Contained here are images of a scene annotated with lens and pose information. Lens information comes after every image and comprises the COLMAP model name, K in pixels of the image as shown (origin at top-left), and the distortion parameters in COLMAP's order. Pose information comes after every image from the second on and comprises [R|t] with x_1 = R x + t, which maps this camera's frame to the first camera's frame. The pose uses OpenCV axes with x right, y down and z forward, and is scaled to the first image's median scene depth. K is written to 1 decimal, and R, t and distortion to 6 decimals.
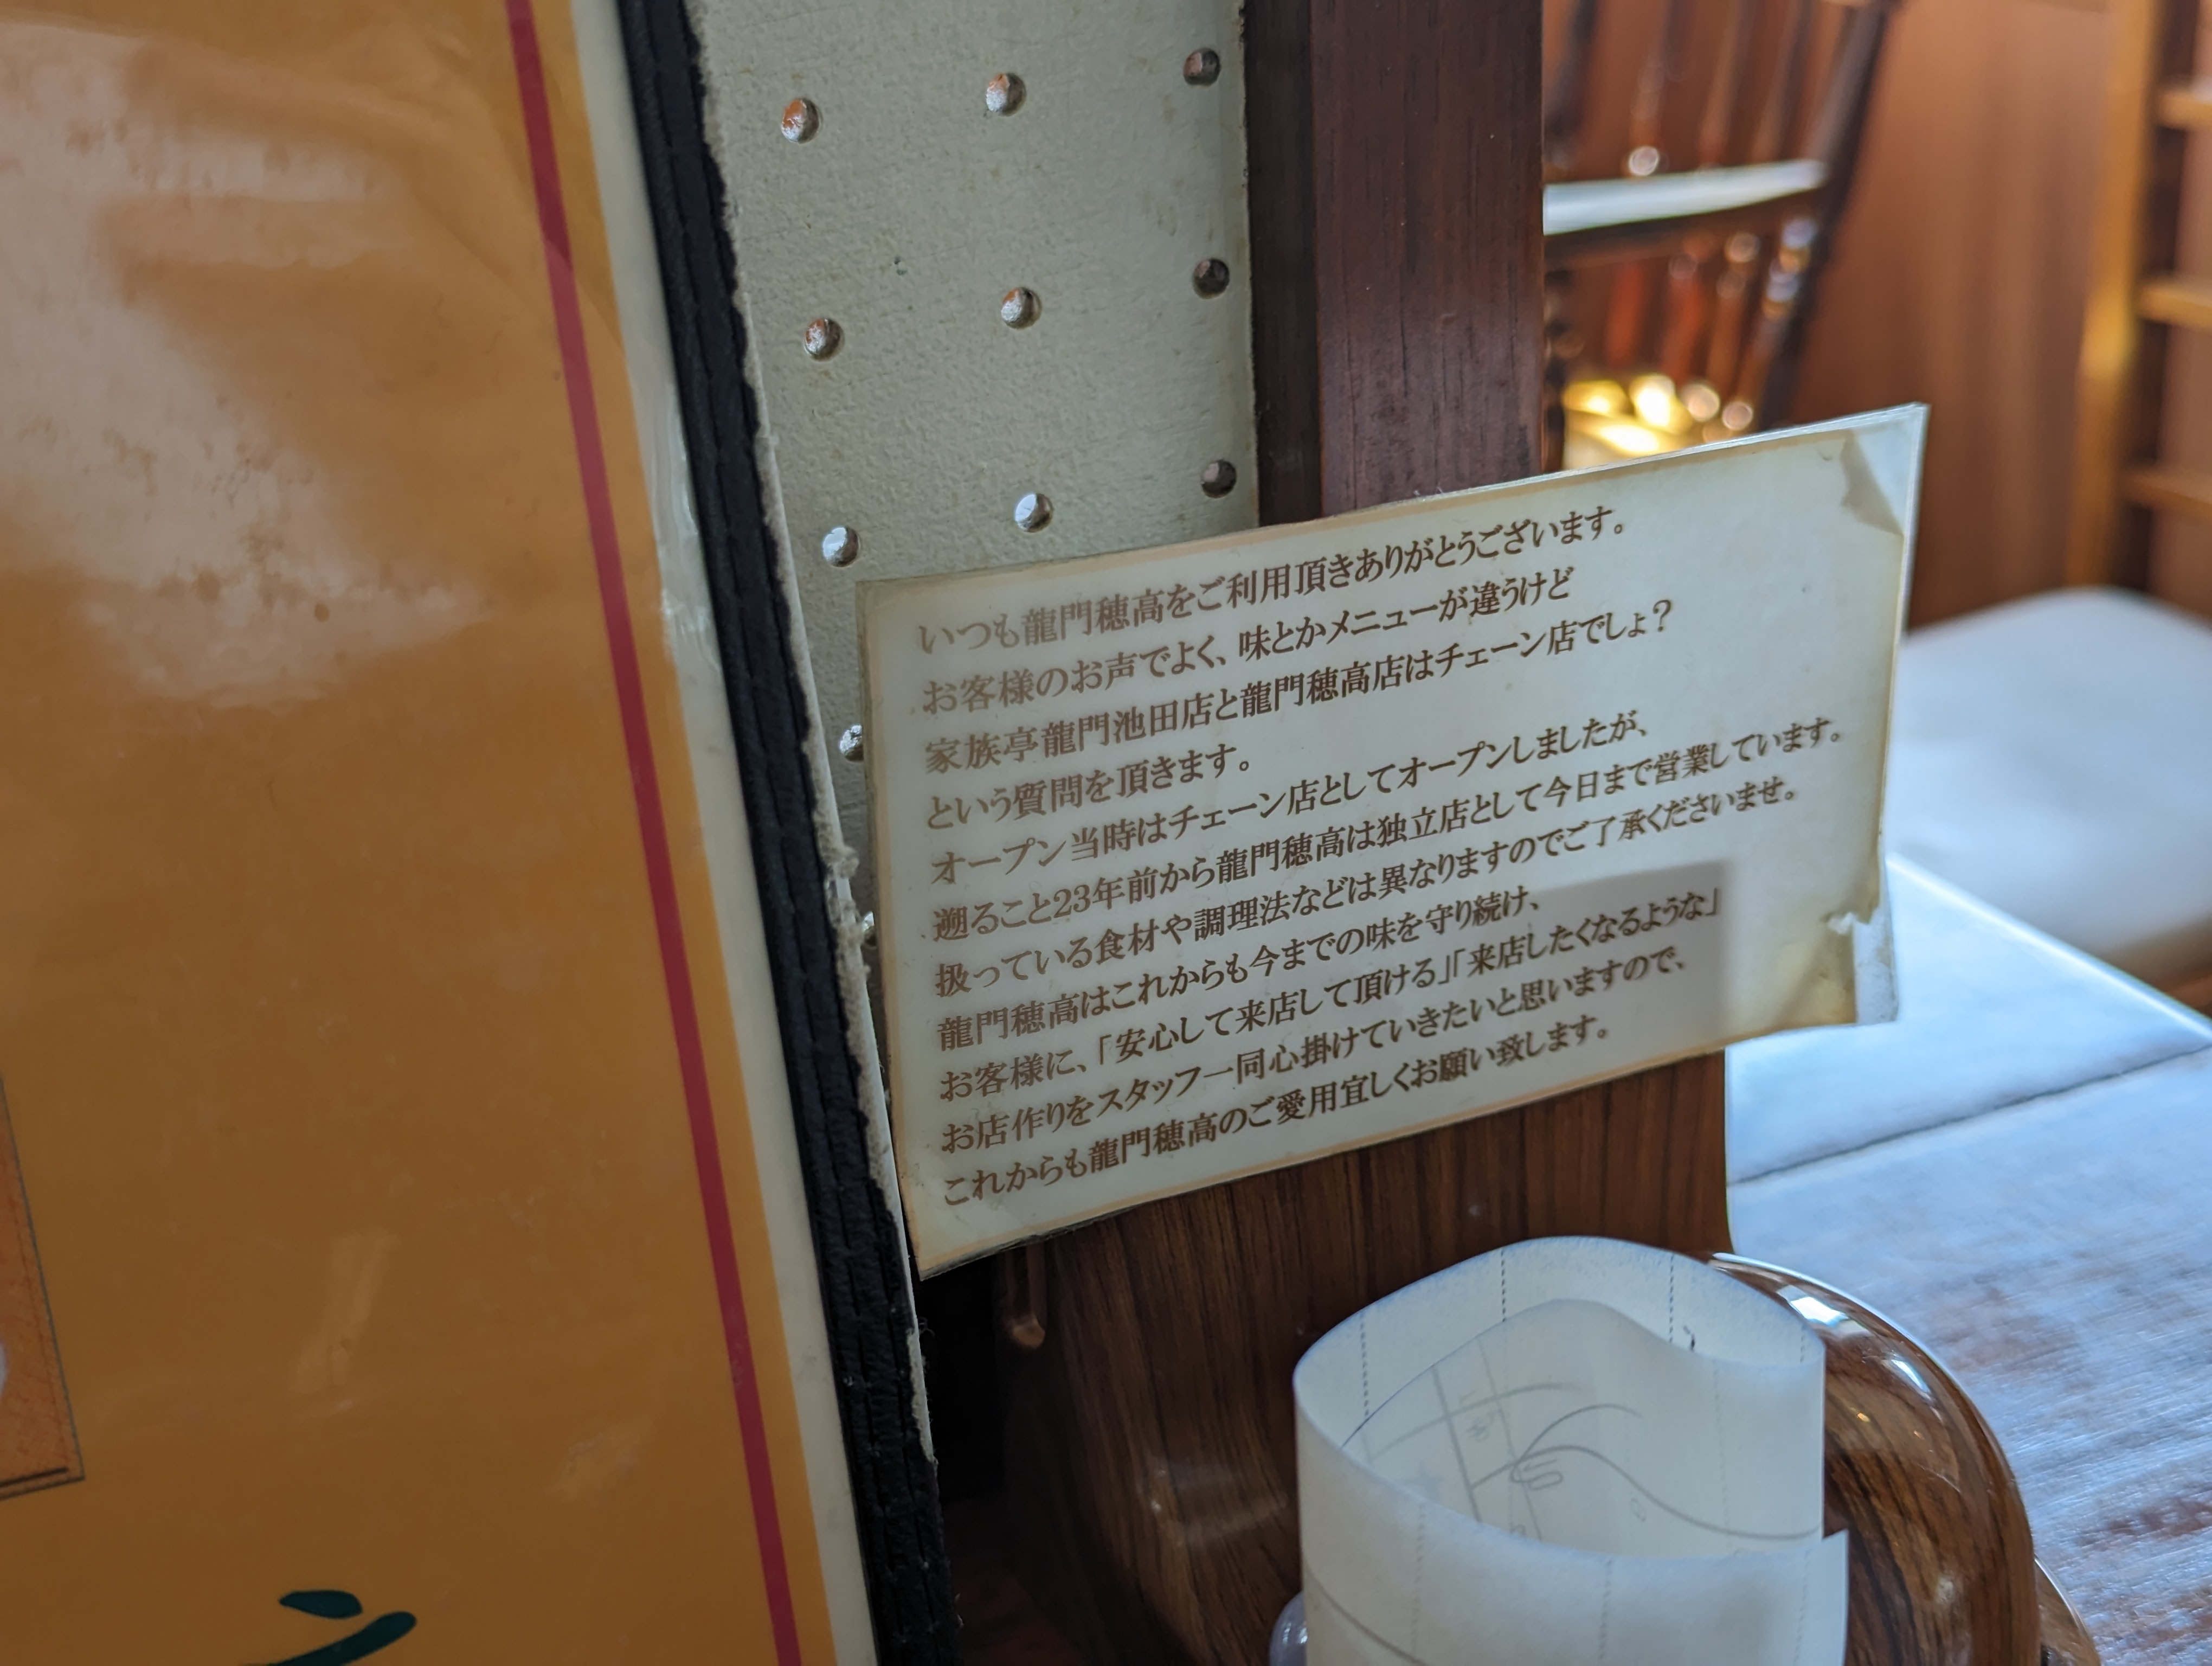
lens RADIAL K [[3096.0, 0, 1106.0], [0, 3096.0, 833.9], [0, 0, 1]] dist [0.053969, 0.000000]
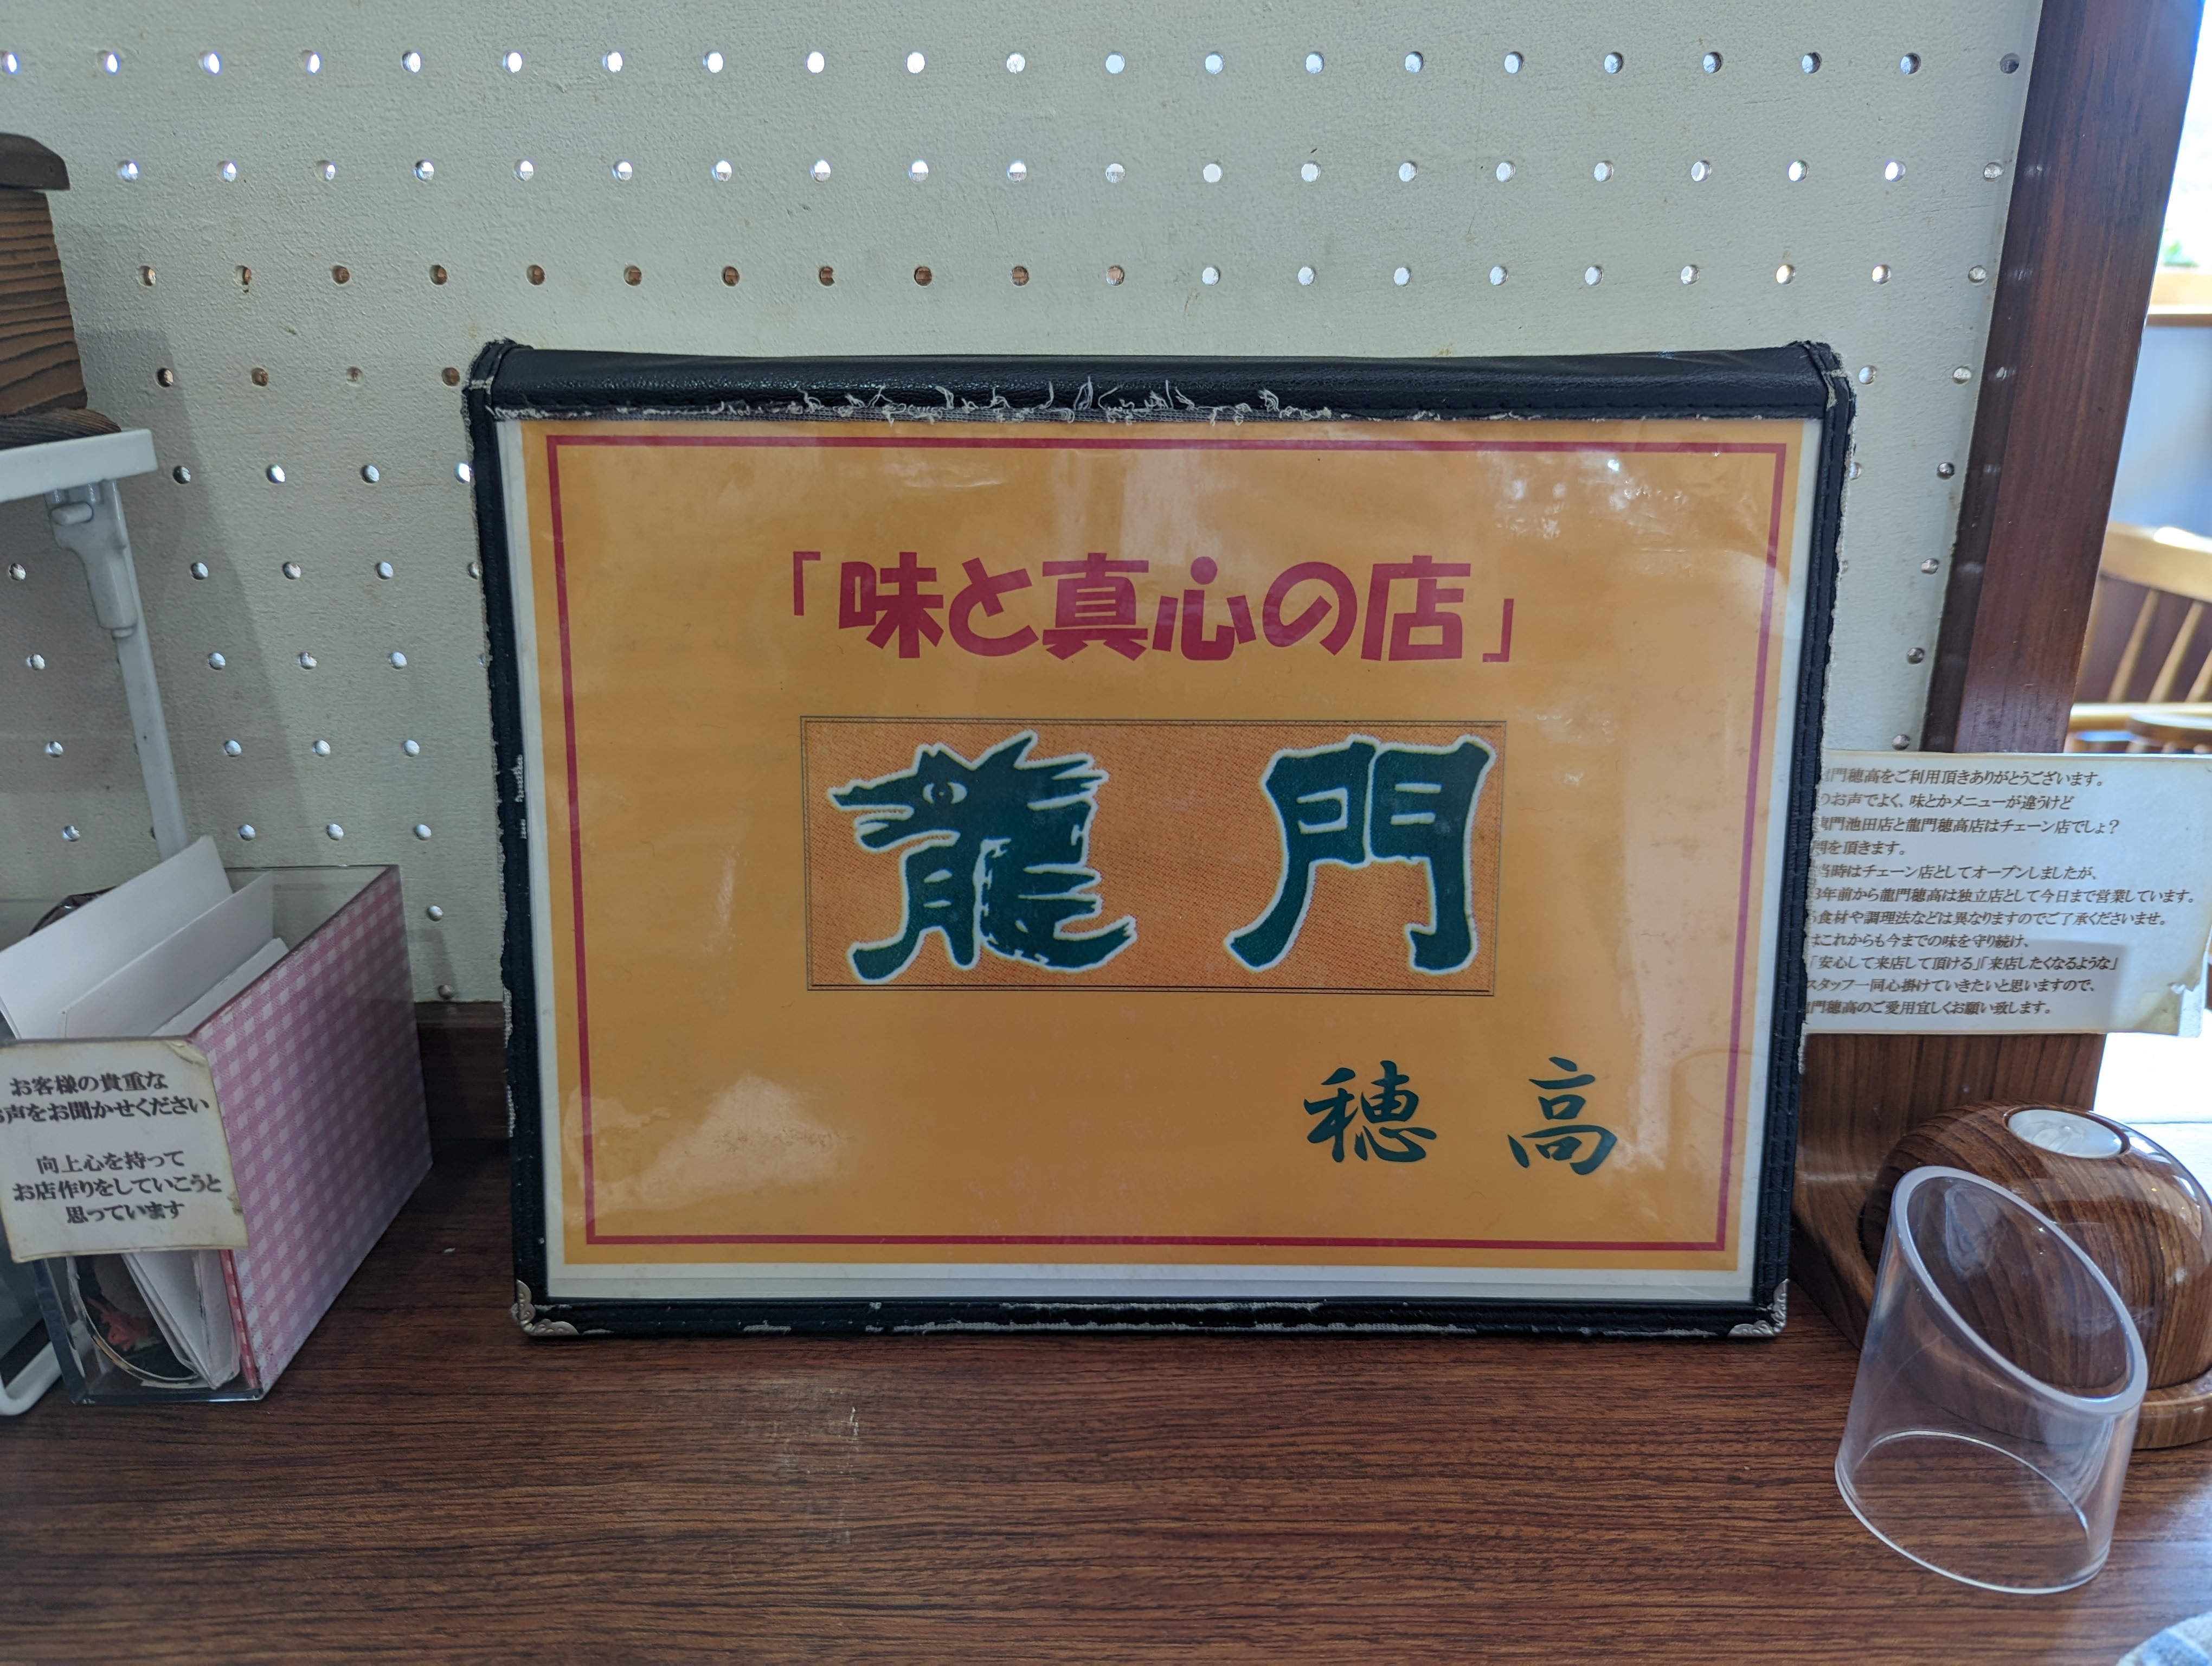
lens RADIAL K [[1543.1, 0, 1103.5], [0, 1543.1, 831.2], [0, 0, 1]] dist [-0.033762, 0.002700]
pose [[0.915445, 0.183712, -0.358064, -0.092912], [-0.222983, 0.972213, -0.071276, 0.171926], [0.335020, 0.145091, 0.930973, -0.258457]]
